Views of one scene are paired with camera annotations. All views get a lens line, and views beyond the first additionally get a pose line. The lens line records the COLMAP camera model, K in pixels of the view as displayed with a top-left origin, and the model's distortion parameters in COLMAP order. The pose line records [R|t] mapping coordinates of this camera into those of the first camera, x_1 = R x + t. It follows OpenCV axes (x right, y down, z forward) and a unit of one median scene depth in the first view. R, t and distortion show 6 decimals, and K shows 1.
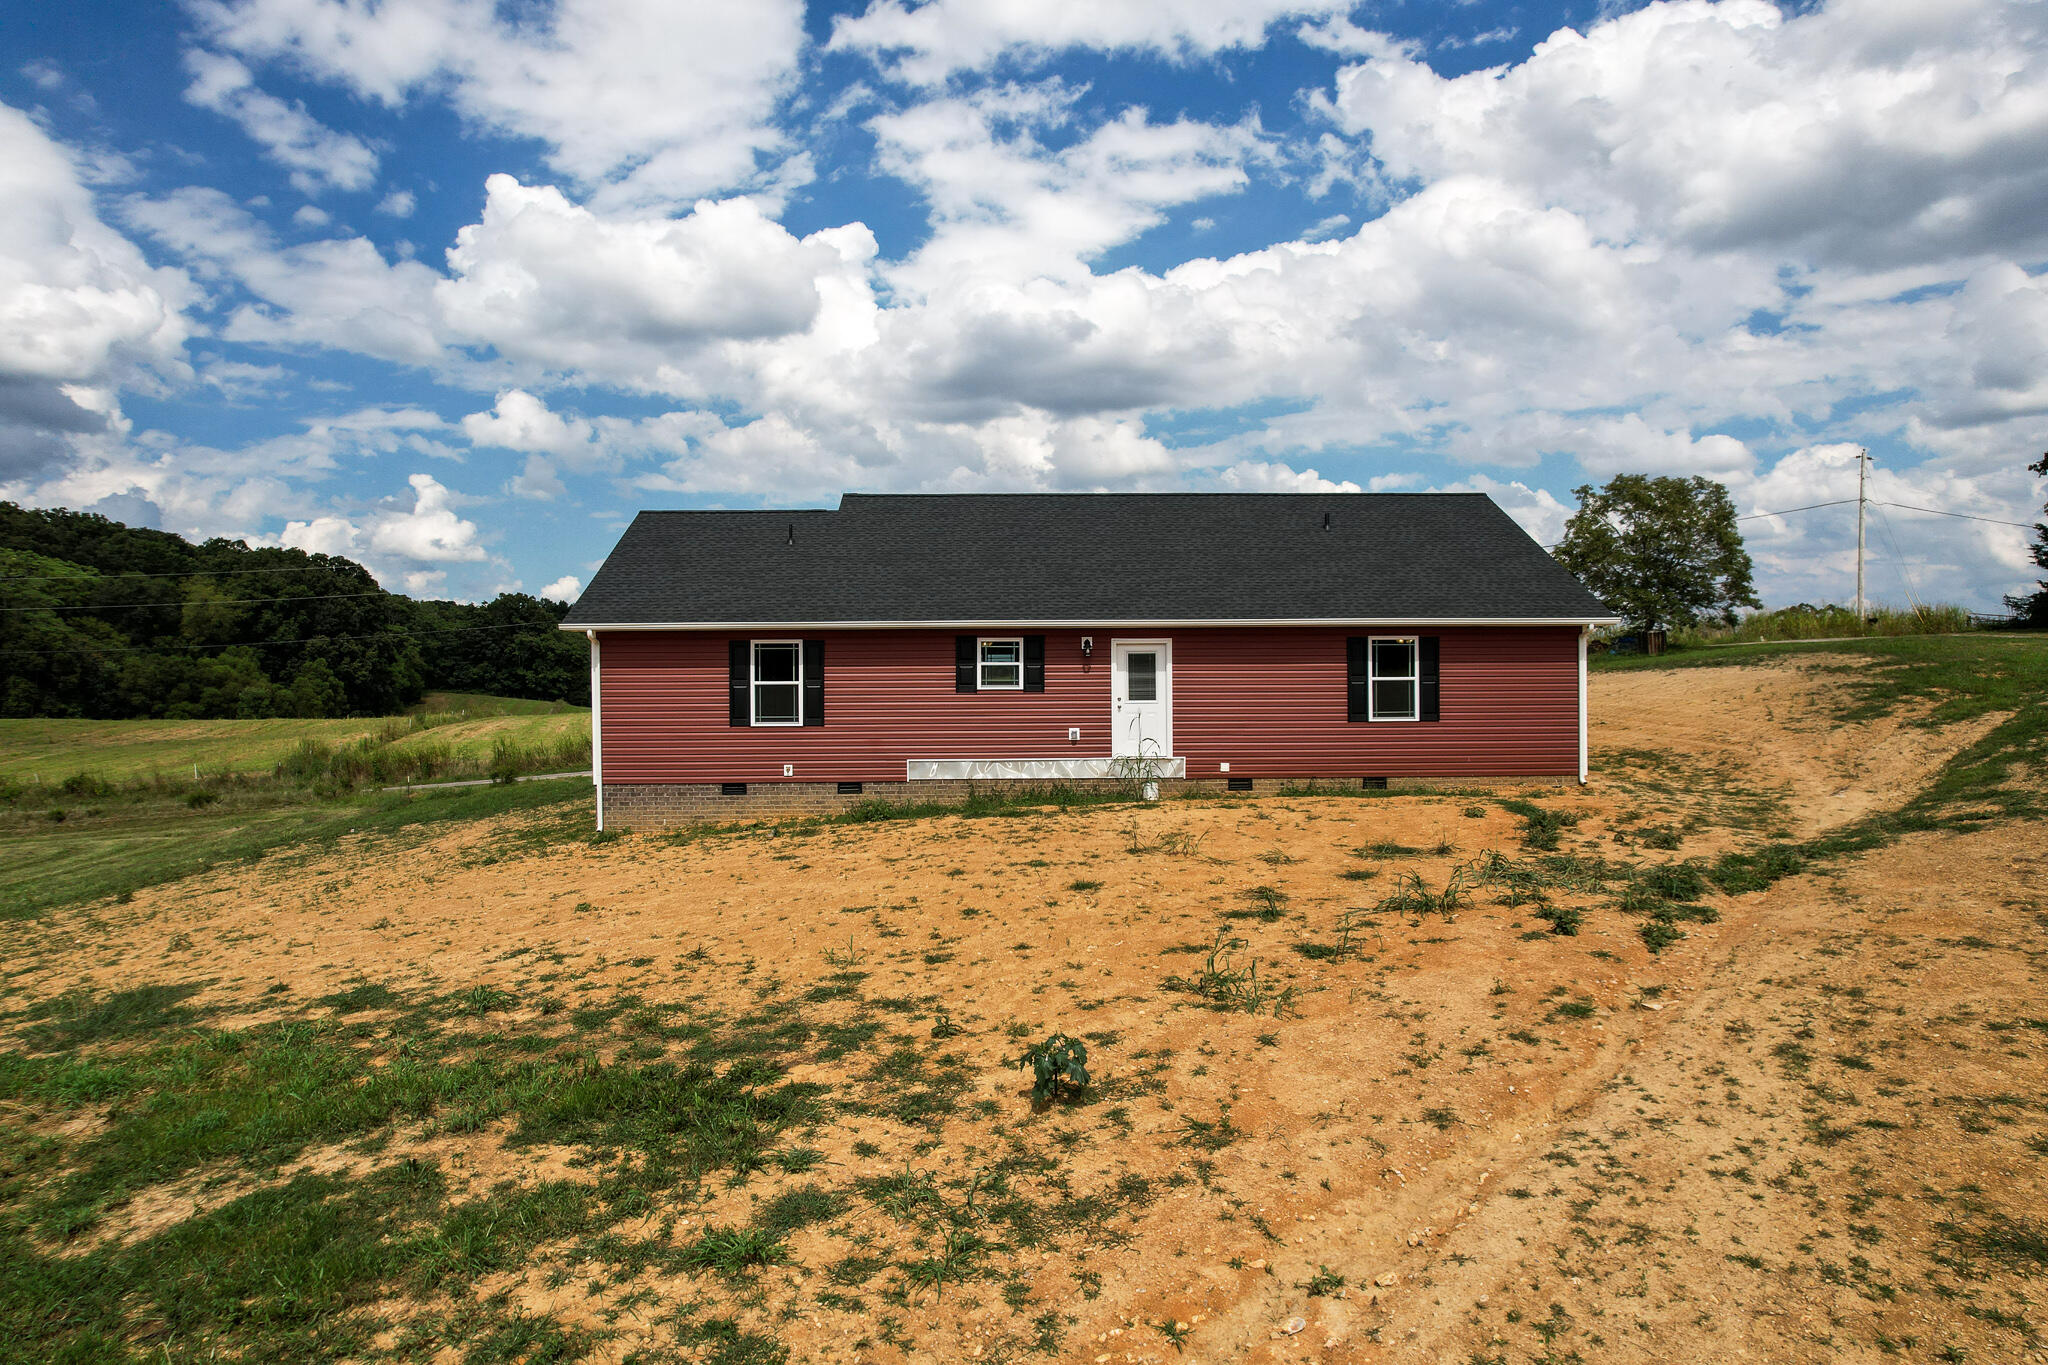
lens RADIAL K [[1311.6, 0, 1016.8], [0, 1311.6, 692.9], [0, 0, 1]] dist [-0.102077, 0.098995]
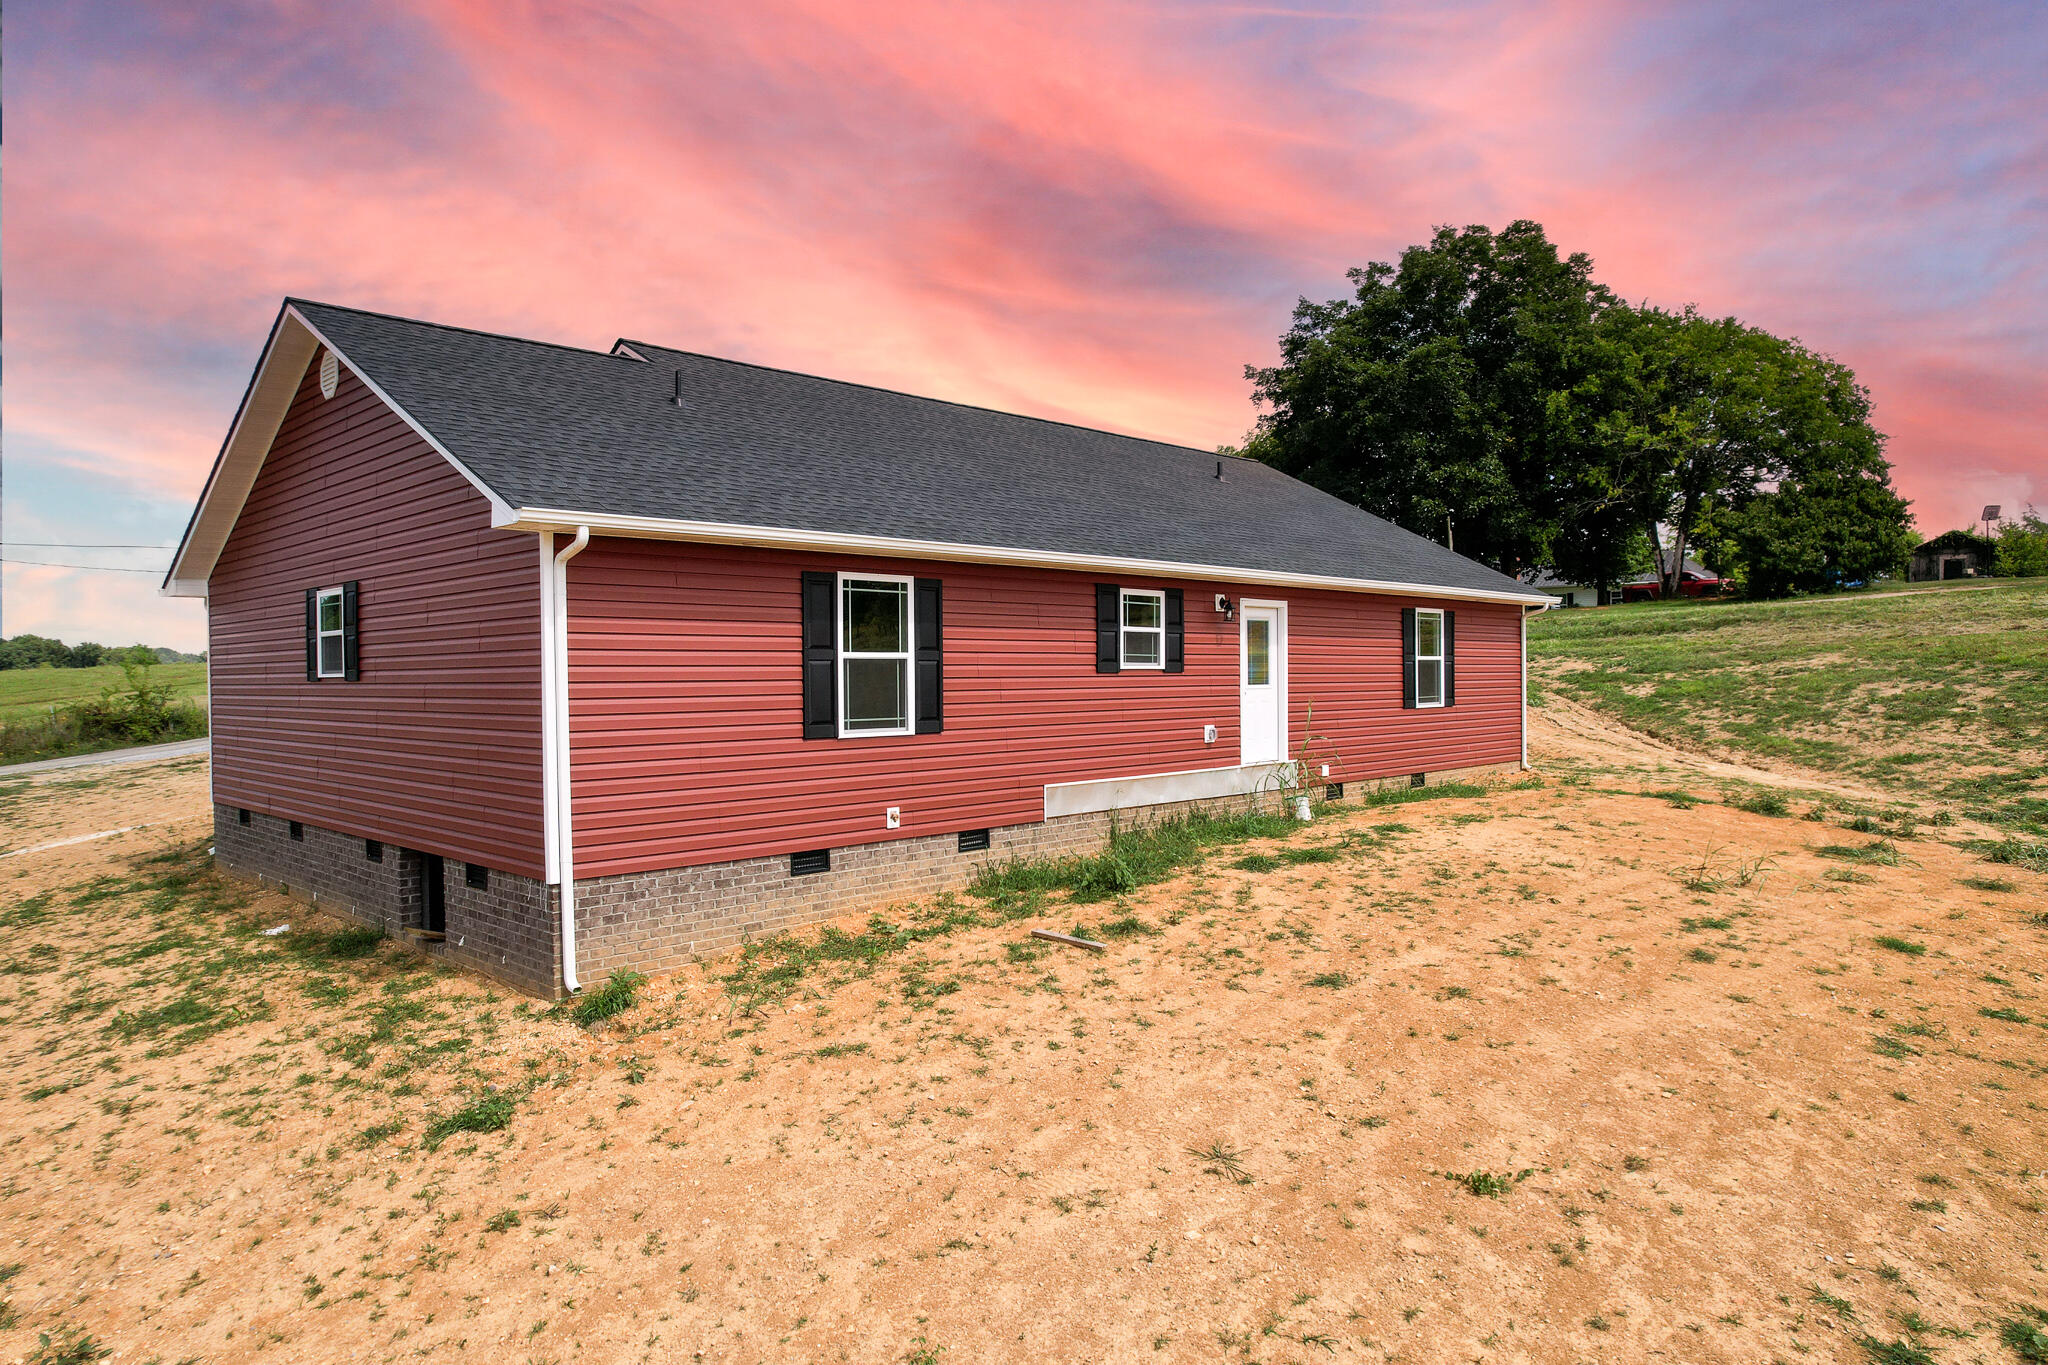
lens RADIAL K [[1311.6, 0, 1016.8], [0, 1311.6, 692.9], [0, 0, 1]] dist [-0.102077, 0.098995]
pose [[0.721644, -0.009482, 0.692199, -0.508738], [0.017438, 0.999838, -0.004484, 0.011170], [-0.692044, 0.015306, 0.721693, 0.573205]]
